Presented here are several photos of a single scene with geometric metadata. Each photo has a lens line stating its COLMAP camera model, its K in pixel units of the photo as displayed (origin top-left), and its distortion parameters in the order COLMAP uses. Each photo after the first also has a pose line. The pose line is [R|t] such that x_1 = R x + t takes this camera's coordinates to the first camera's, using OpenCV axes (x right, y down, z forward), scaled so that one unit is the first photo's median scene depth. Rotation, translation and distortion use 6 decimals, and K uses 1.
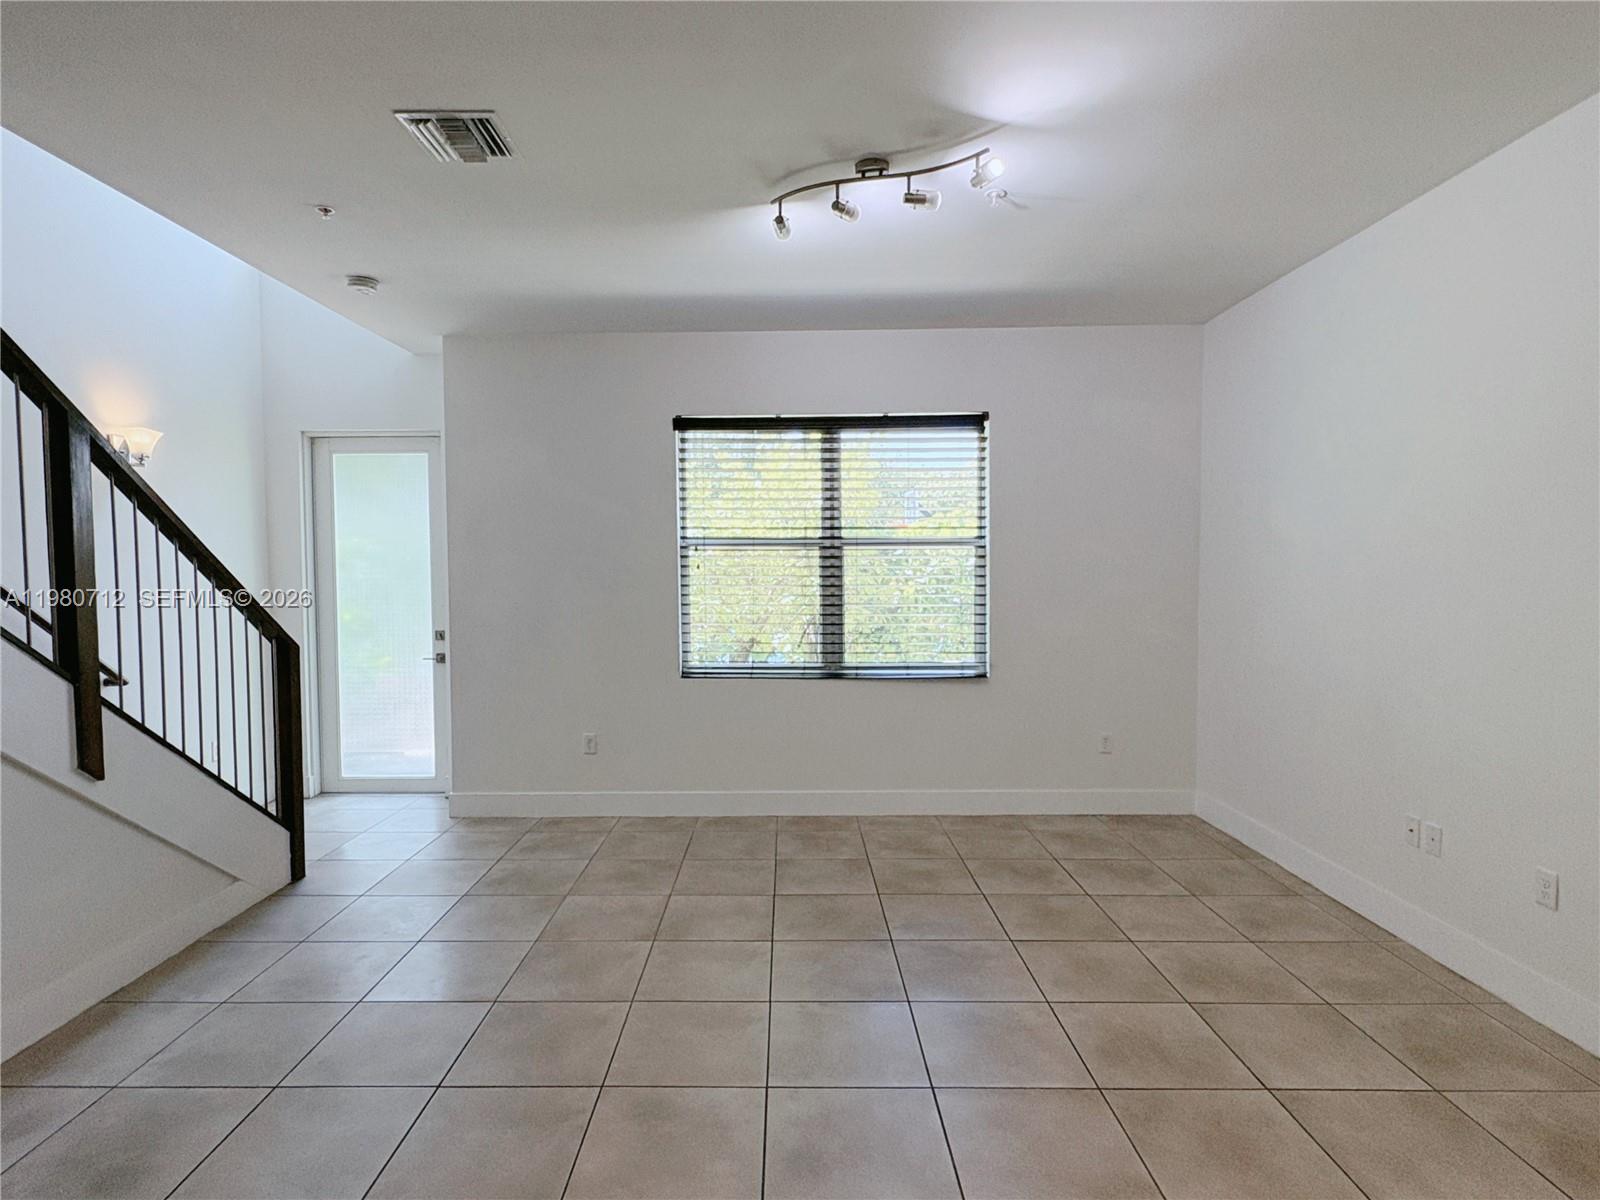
lens RADIAL K [[844.4, 0, 770.5], [0, 844.4, 607.1], [0, 0, 1]] dist [-0.001377, 0.001959]
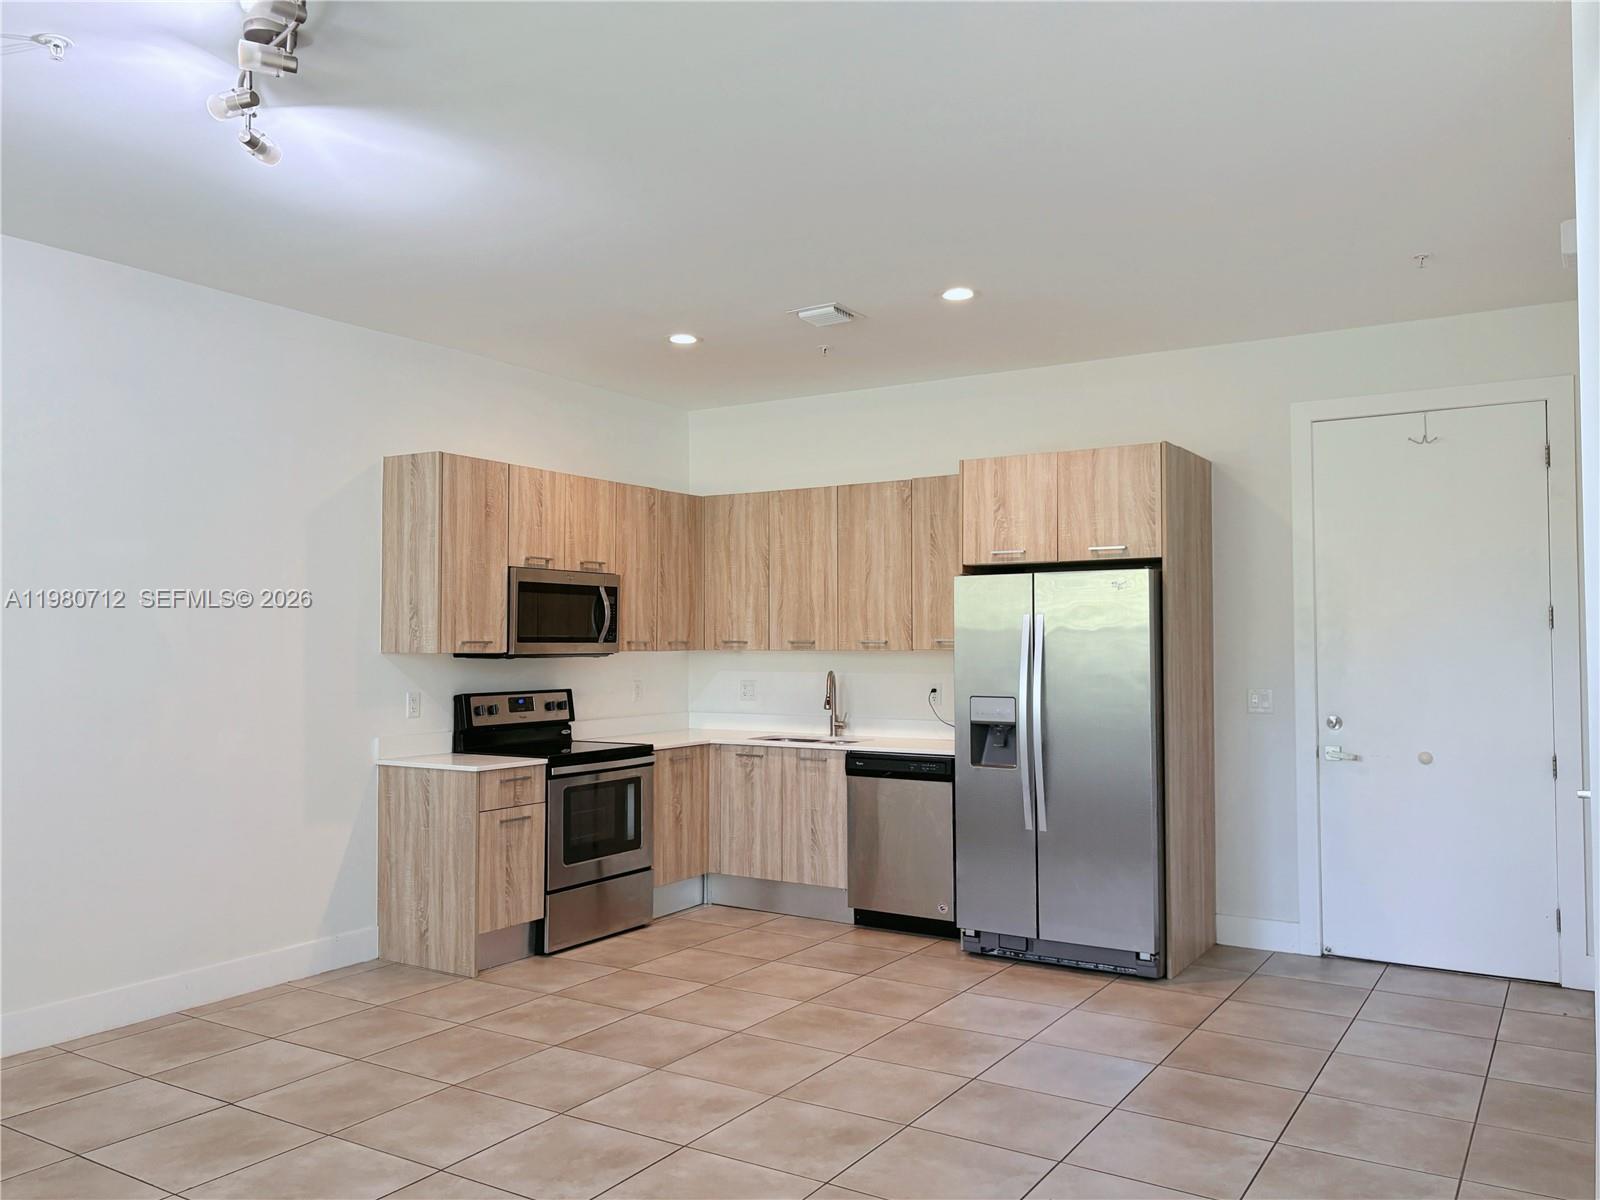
lens RADIAL K [[1246.7, 0, 800.0], [0, 1246.7, 600.0], [0, 0, 1]] dist [0.105094, -0.141238]
pose [[-0.856445, 0.025837, 0.515591, -0.533692], [0.031748, 0.999492, 0.002651, -0.037210], [-0.515261, 0.018639, -0.856830, 1.180801]]
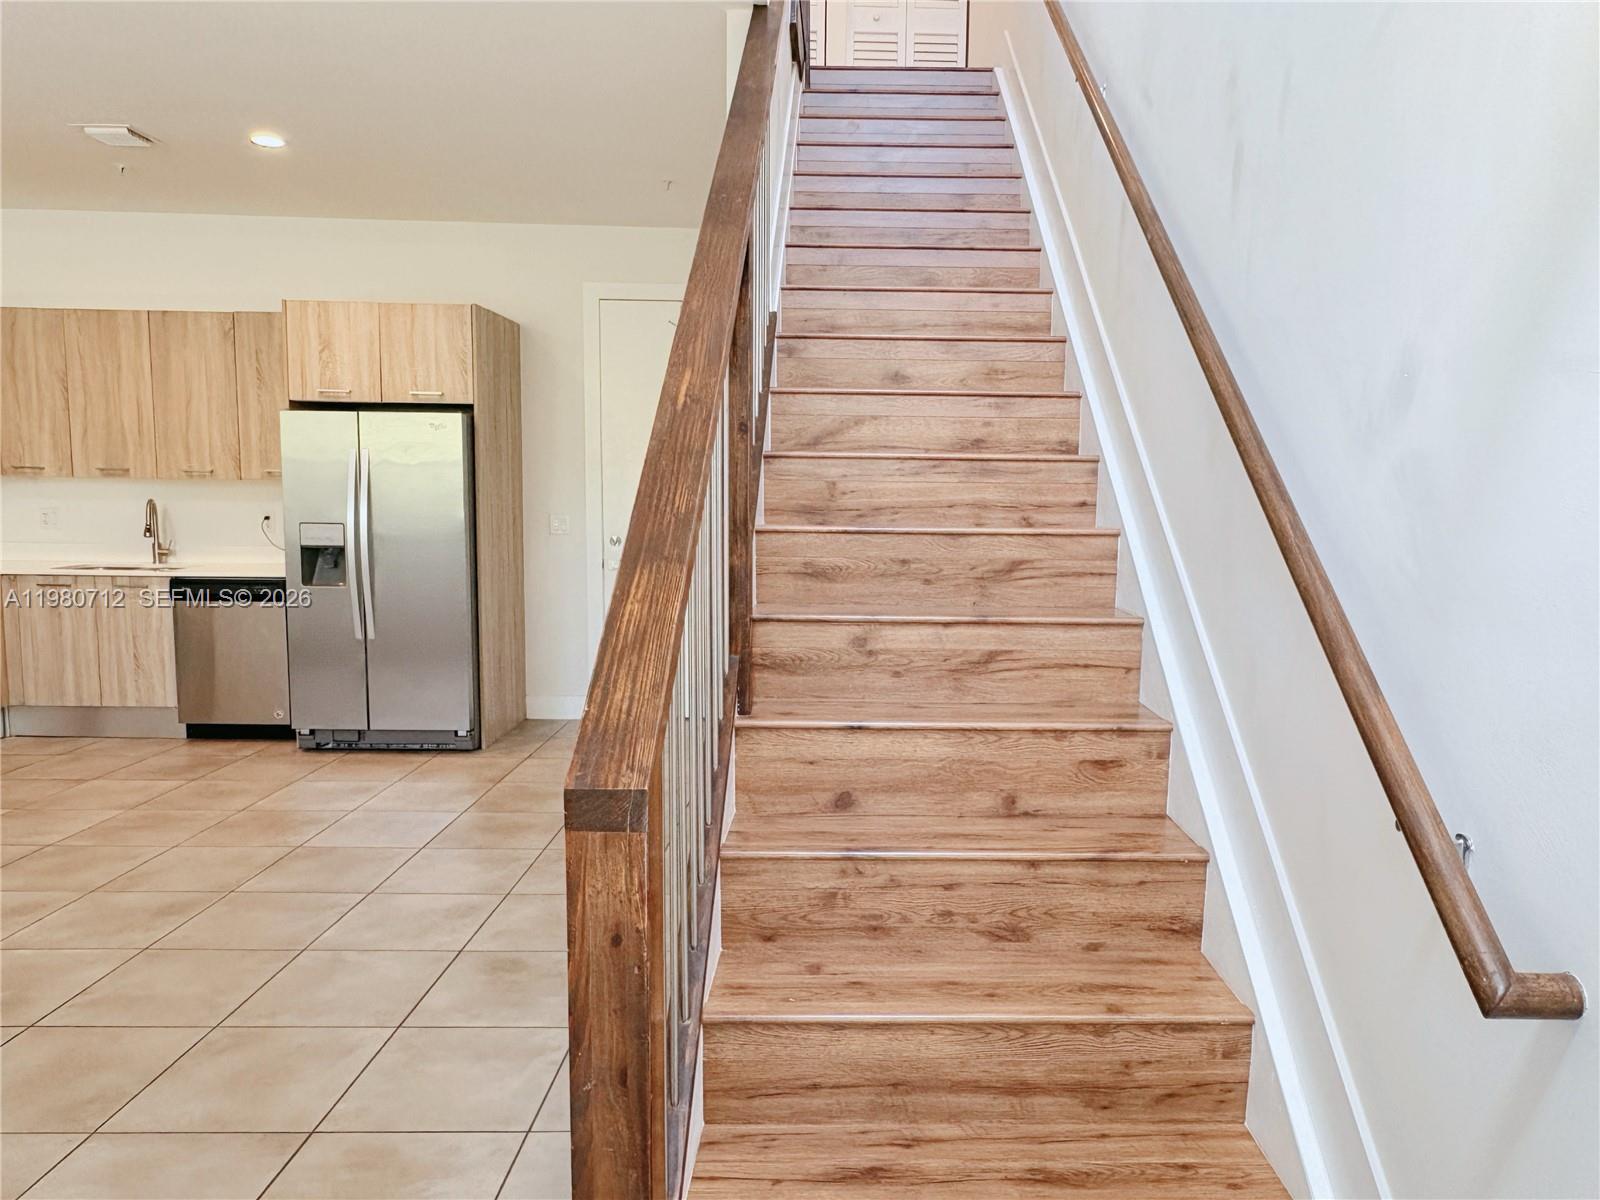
lens RADIAL K [[1107.8, 0, 876.8], [0, 1107.8, 597.6], [0, 0, 1]] dist [-0.000275, 0.003250]
pose [[-0.998920, -0.004978, -0.046187, -0.616067], [-0.011993, 0.988173, 0.152872, -0.044908], [0.044880, 0.153261, -0.987166, 1.269406]]
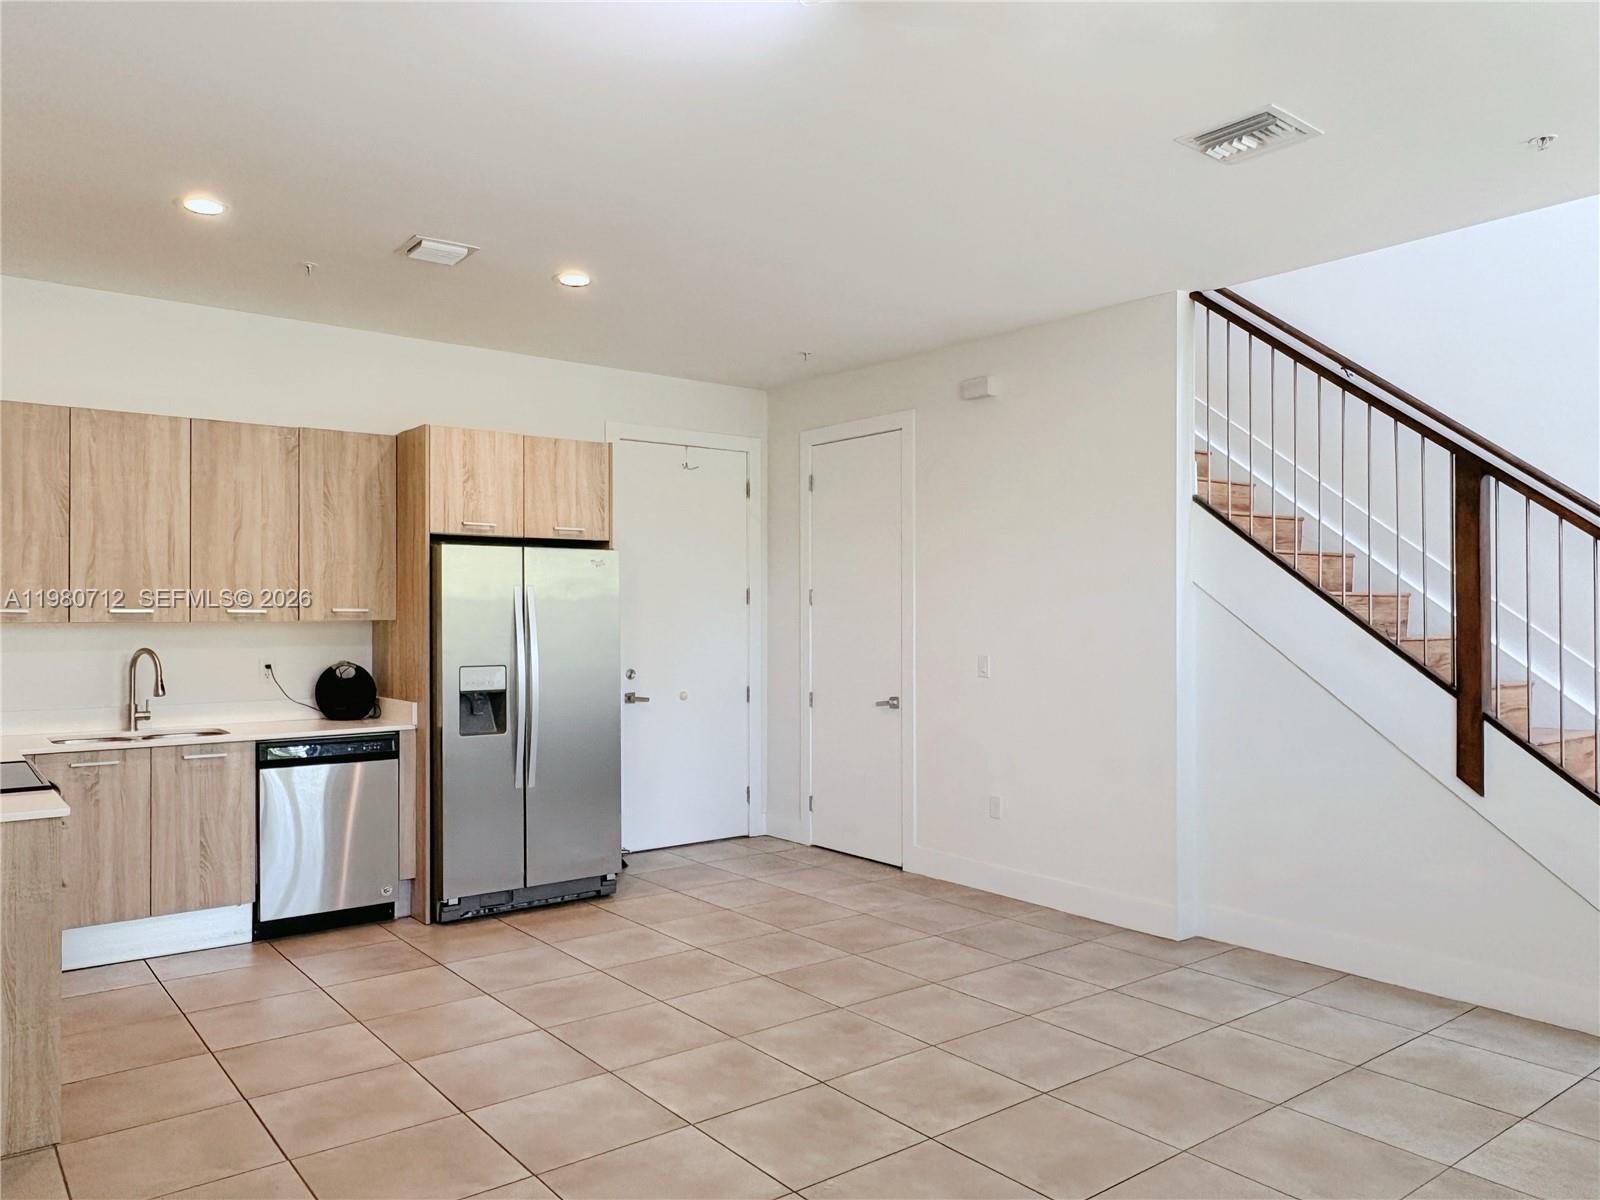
lens RADIAL K [[1157.1, 0, 800.0], [0, 1157.1, 600.0], [0, 0, 1]] dist [-0.003461, 0.002480]
pose [[-0.777481, 0.000566, -0.628906, 0.548613], [-0.024691, 0.999201, 0.031423, -0.043410], [0.628421, 0.039959, -0.776846, 1.120486]]
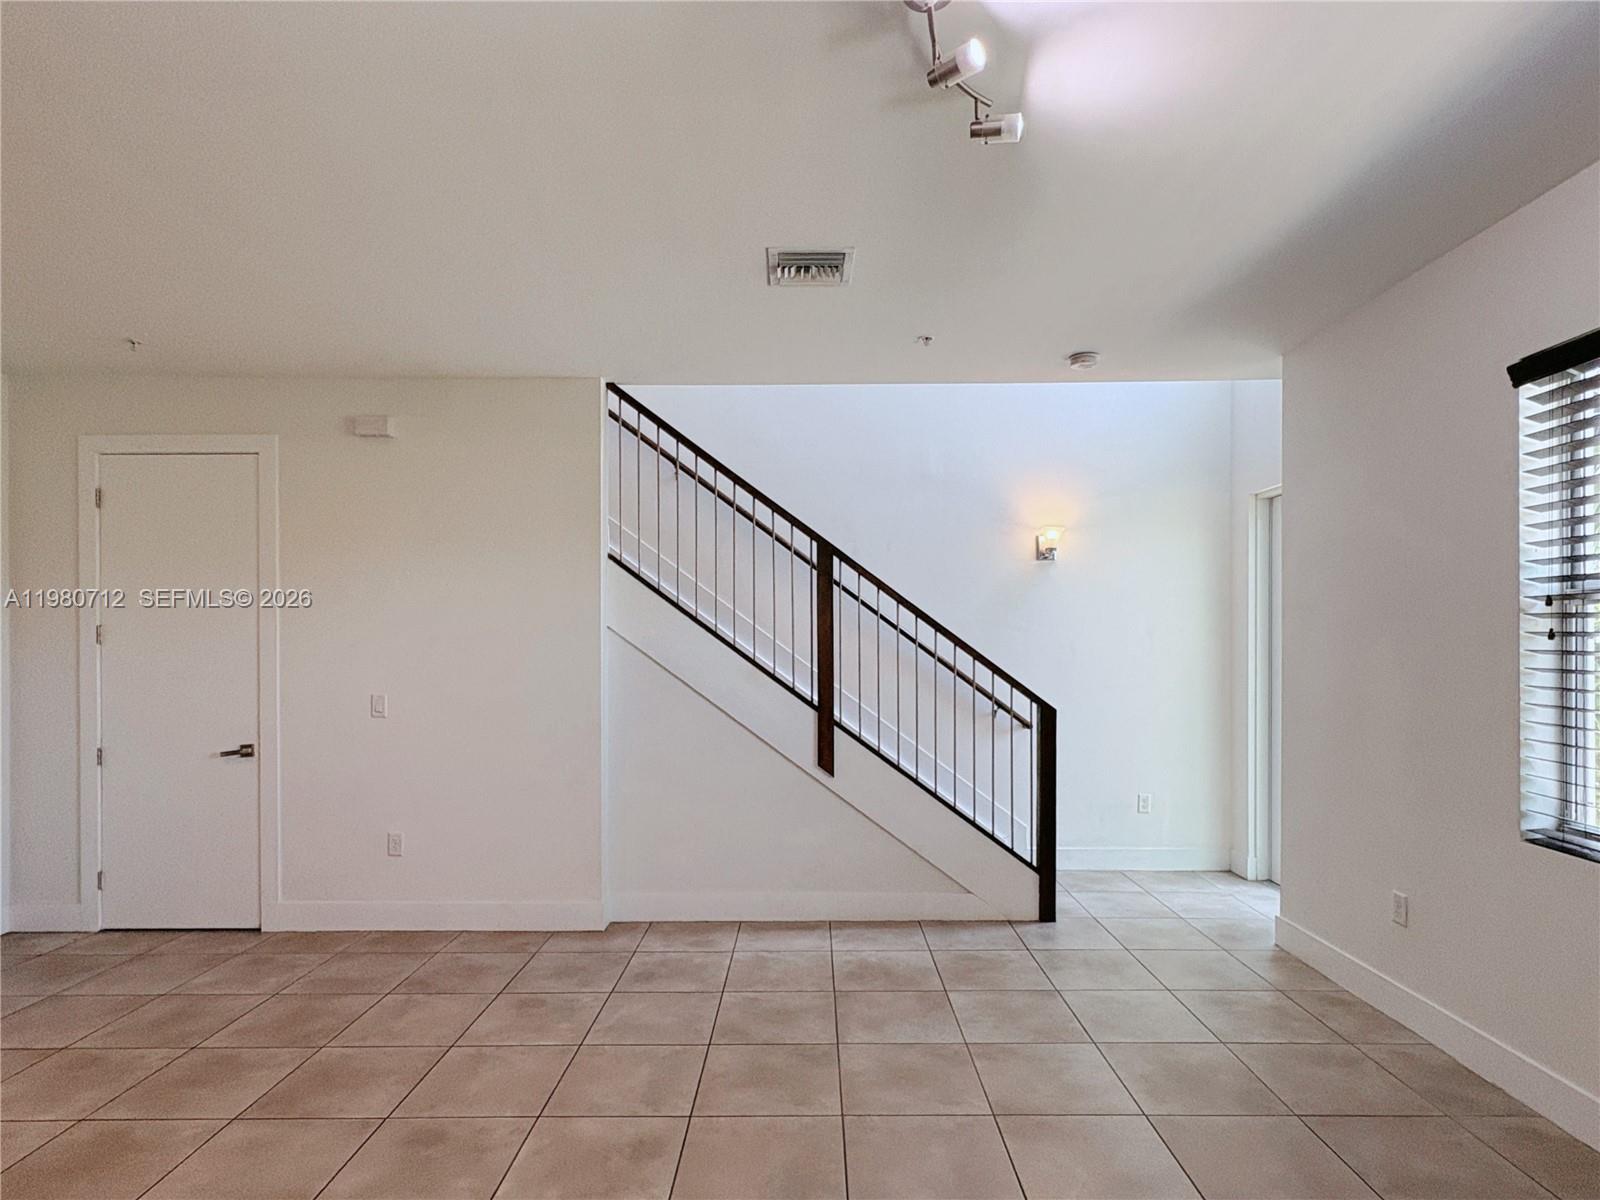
lens RADIAL K [[839.4, 0, 815.6], [0, 839.4, 640.8], [0, 0, 1]] dist [-0.001978, 0.000821]
pose [[0.023253, 0.004256, -0.999721, 0.518989], [-0.045816, 0.998945, 0.003187, -0.030498], [0.998679, 0.045729, 0.023423, 0.658258]]
